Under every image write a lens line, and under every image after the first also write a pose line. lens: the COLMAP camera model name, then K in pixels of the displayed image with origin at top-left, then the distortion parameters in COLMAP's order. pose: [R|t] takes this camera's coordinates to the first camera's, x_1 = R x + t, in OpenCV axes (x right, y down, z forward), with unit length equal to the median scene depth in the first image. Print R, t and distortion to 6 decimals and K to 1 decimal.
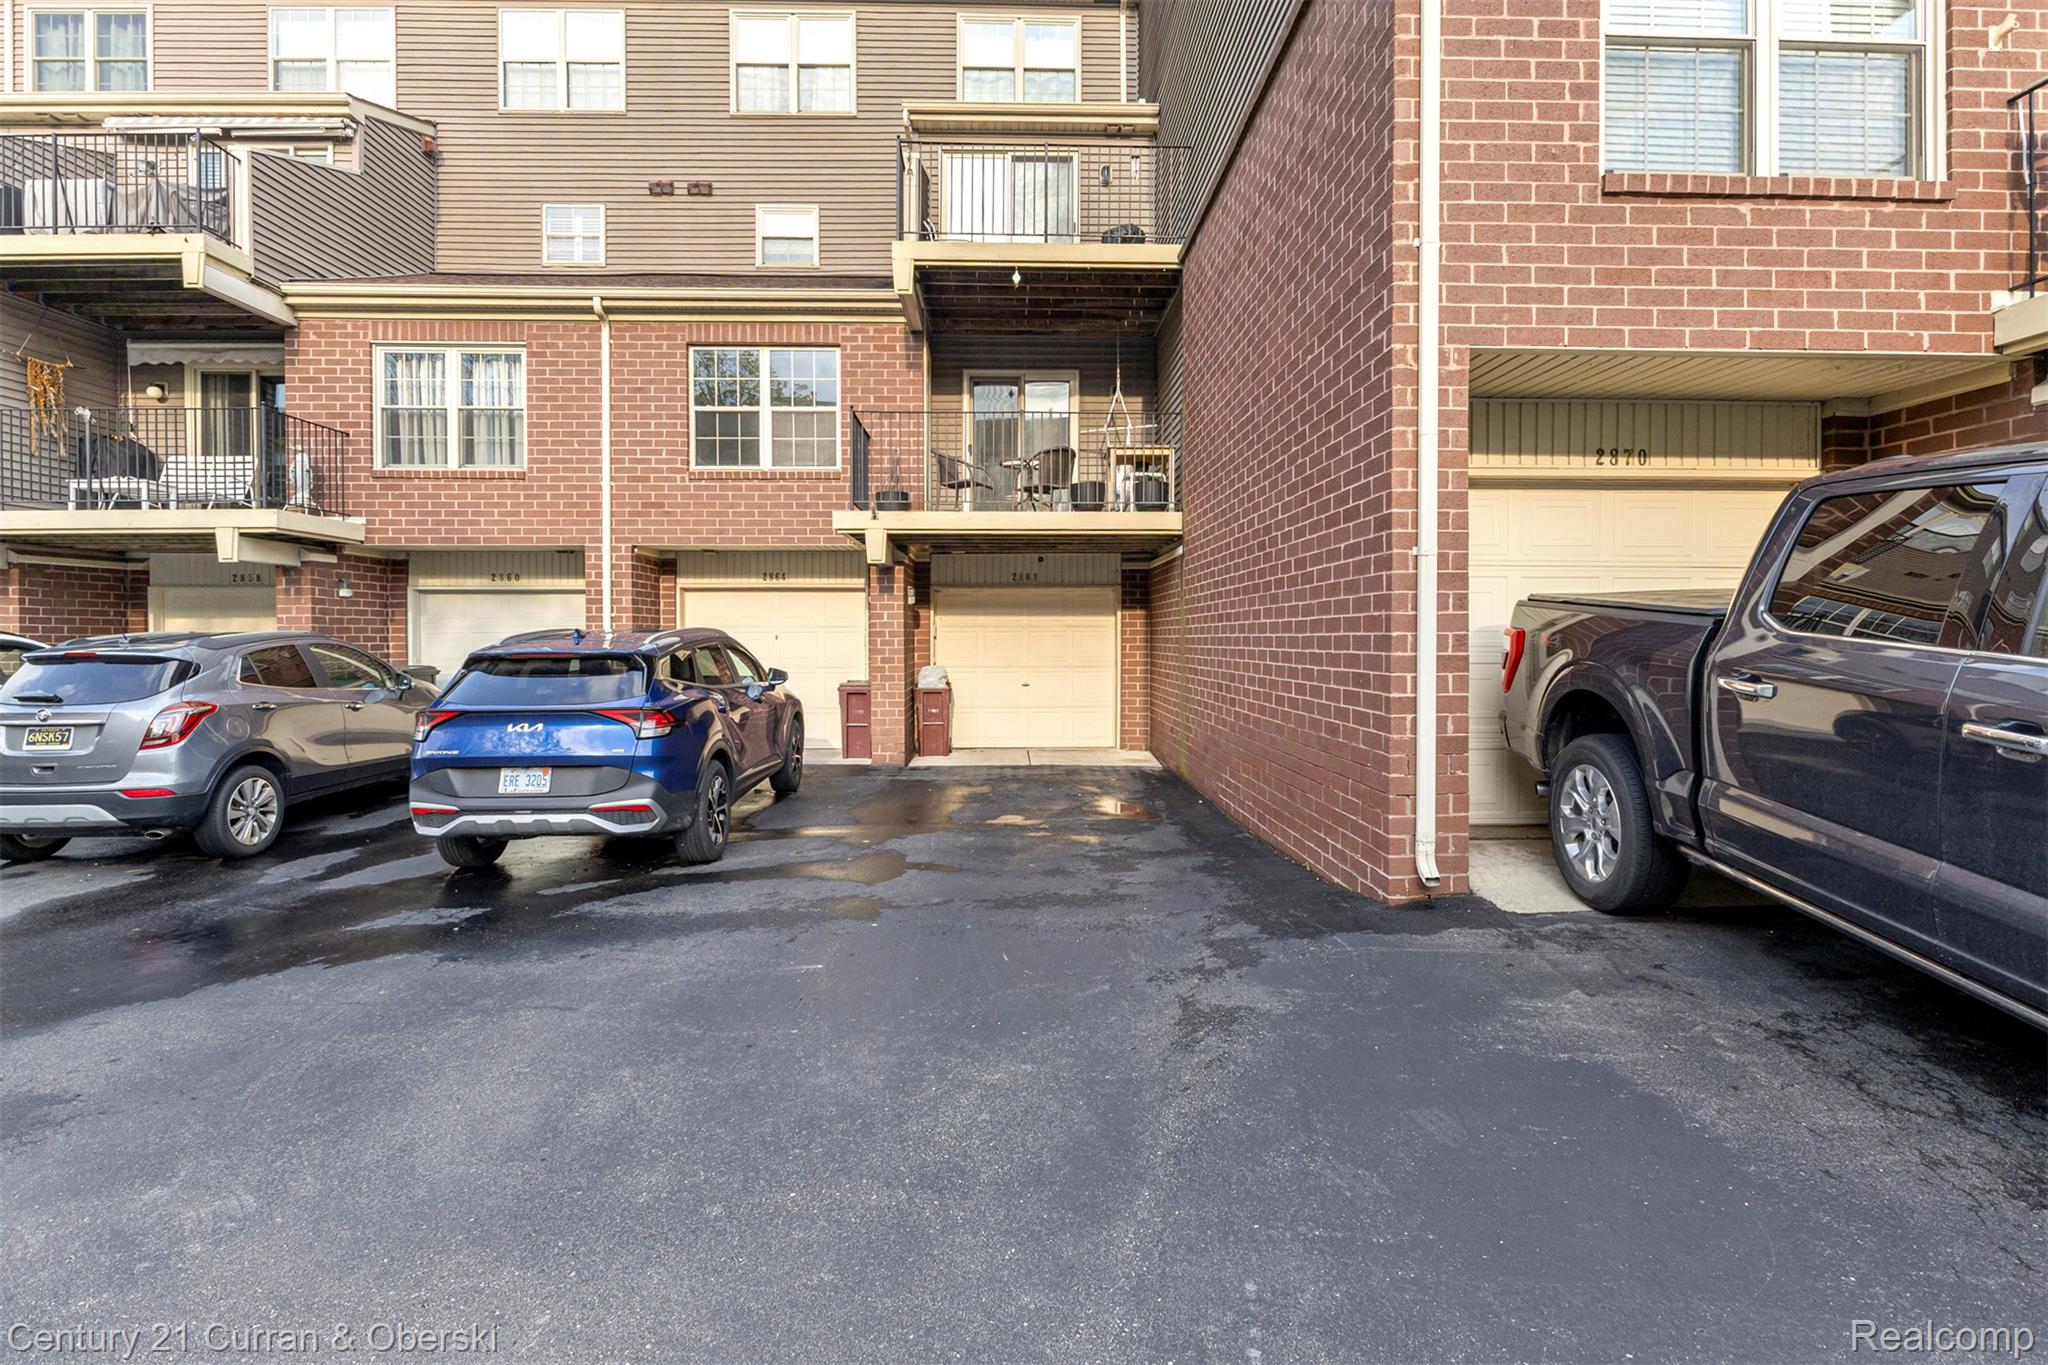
lens RADIAL K [[988.6, 0, 1030.8], [0, 988.6, 662.2], [0, 0, 1]] dist [-0.009892, -0.002436]
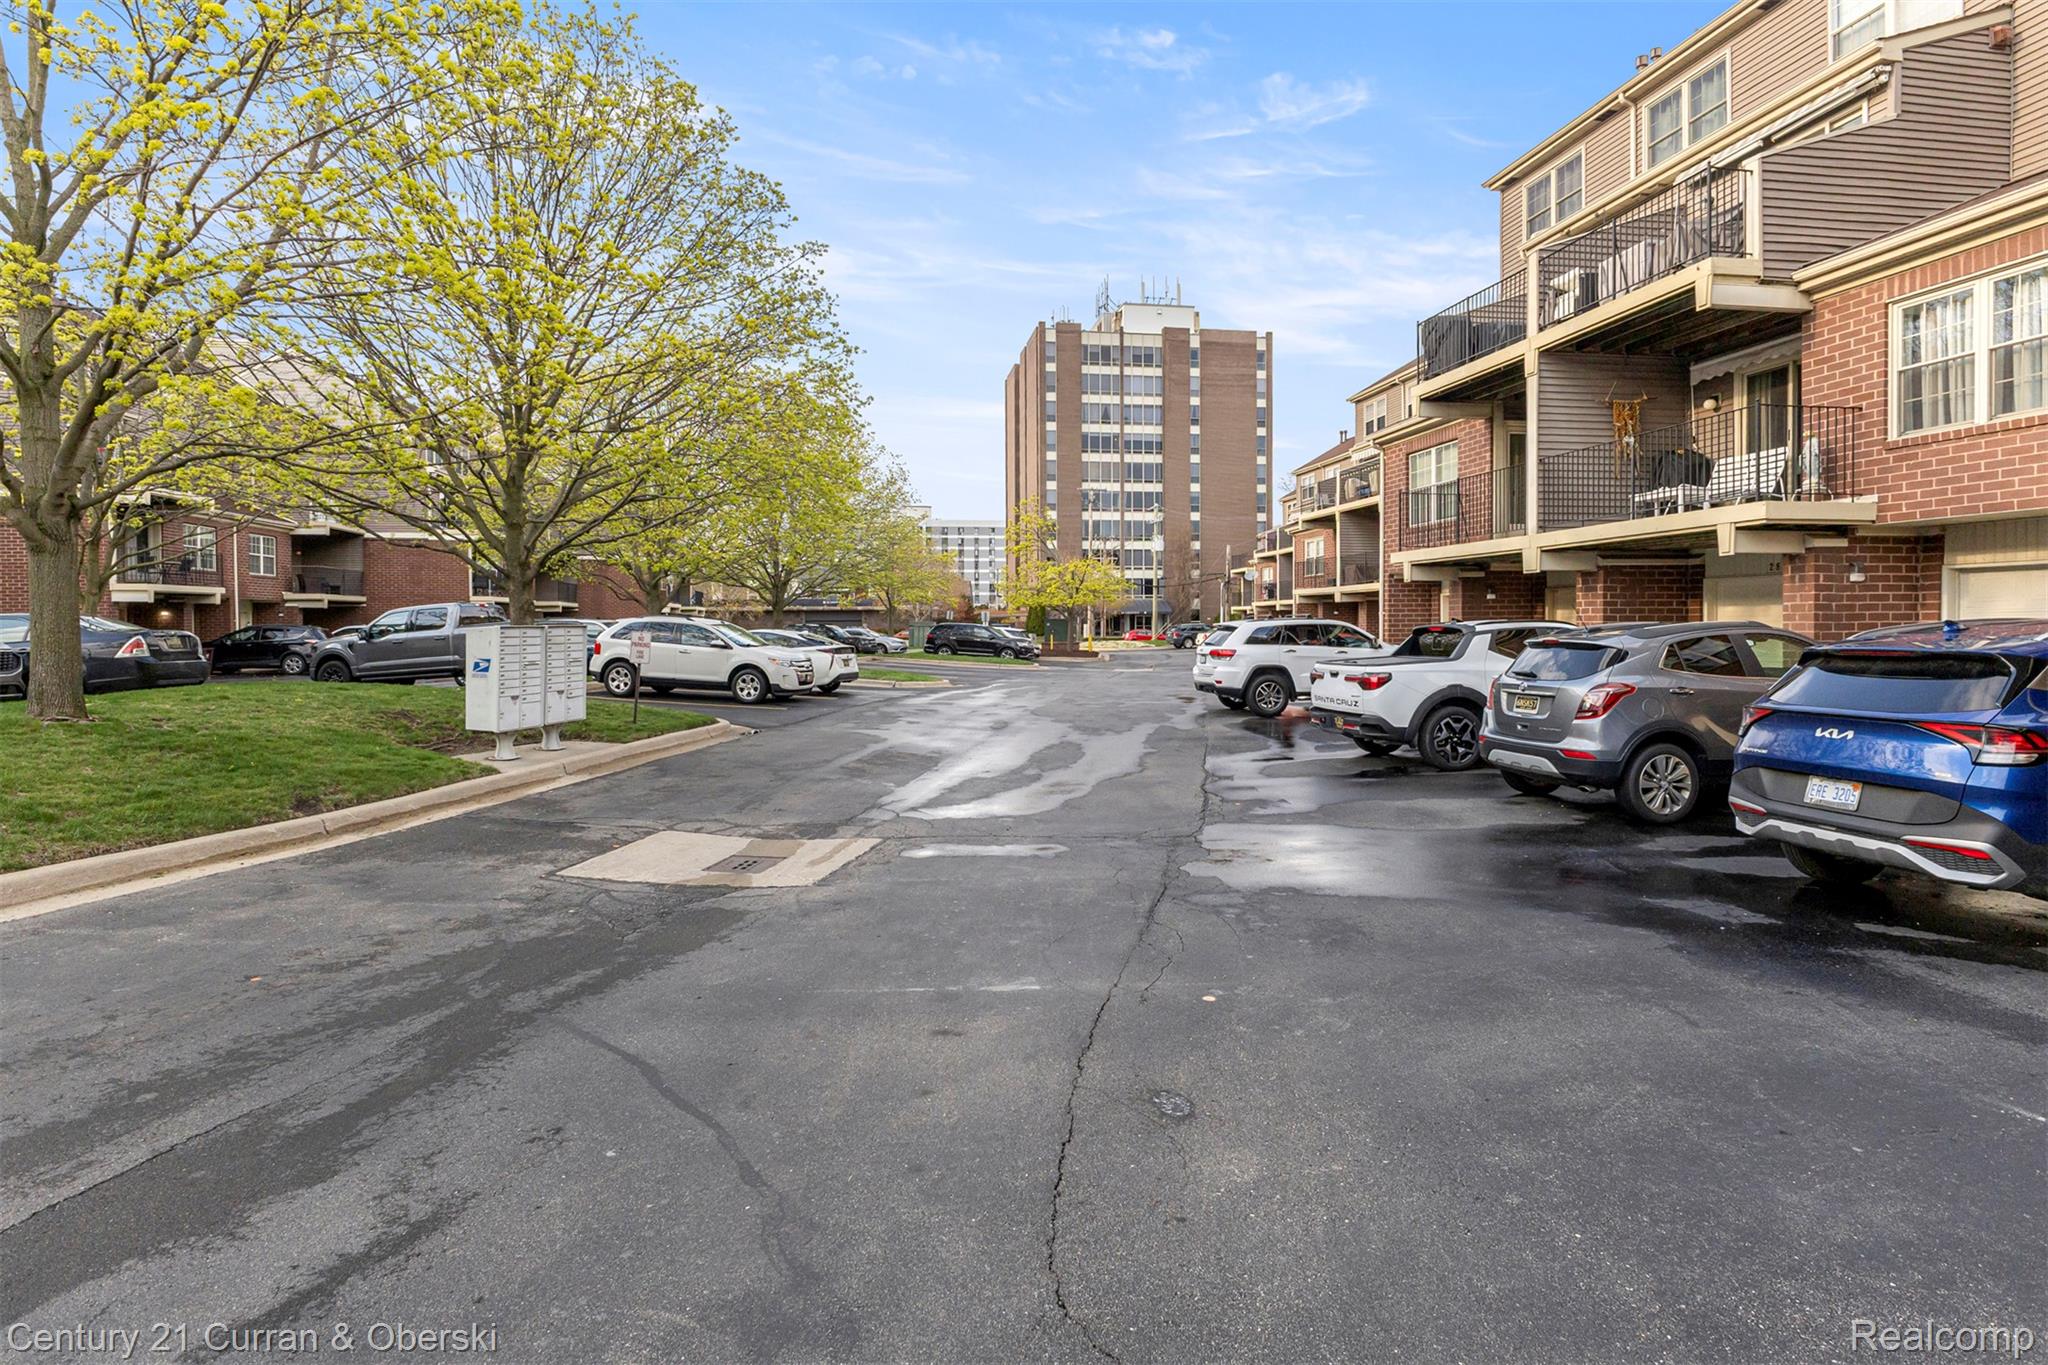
lens RADIAL K [[988.6, 0, 992.6], [0, 988.6, 644.1], [0, 0, 1]] dist [-0.009892, -0.002436]
pose [[0.106457, 0.019193, -0.994132, 0.154559], [-0.016912, 0.999704, 0.017490, -0.009240], [0.994173, 0.014951, 0.106750, 0.080738]]
